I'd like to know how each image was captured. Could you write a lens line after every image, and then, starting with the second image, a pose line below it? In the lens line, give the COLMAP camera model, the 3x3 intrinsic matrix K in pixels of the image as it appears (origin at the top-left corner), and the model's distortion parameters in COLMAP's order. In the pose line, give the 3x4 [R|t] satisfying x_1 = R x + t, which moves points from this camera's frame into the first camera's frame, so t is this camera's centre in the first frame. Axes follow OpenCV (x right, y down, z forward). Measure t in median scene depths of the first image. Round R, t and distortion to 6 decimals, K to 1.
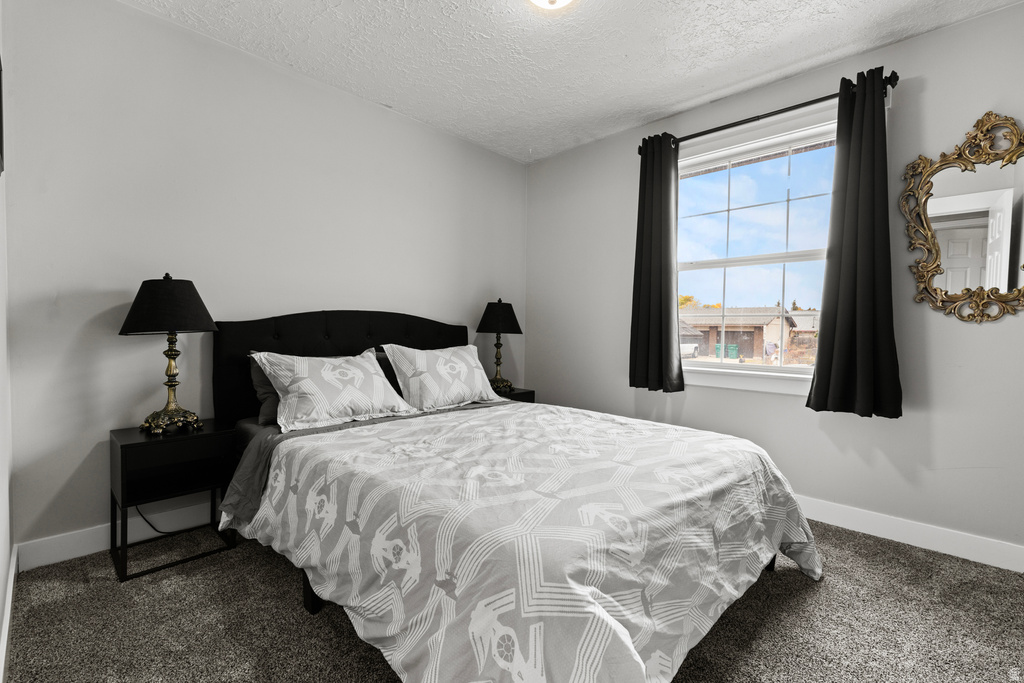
lens RADIAL K [[453.2, 0, 513.5], [0, 453.2, 346.7], [0, 0, 1]] dist [0.001894, 0.000307]
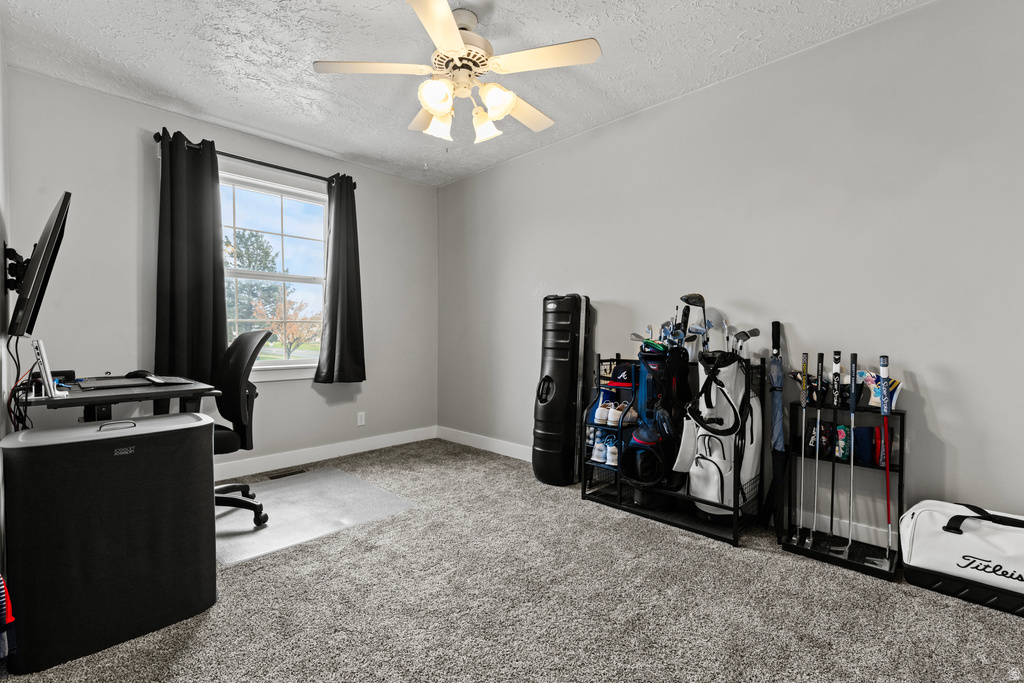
lens RADIAL K [[453.2, 0, 513.5], [0, 453.2, 346.7], [0, 0, 1]] dist [0.001894, 0.000307]
pose [[-0.033404, -0.036651, 0.998770, -0.831187], [0.030349, 0.998829, 0.037669, -0.023840], [-0.998981, 0.031570, -0.032253, 0.417193]]
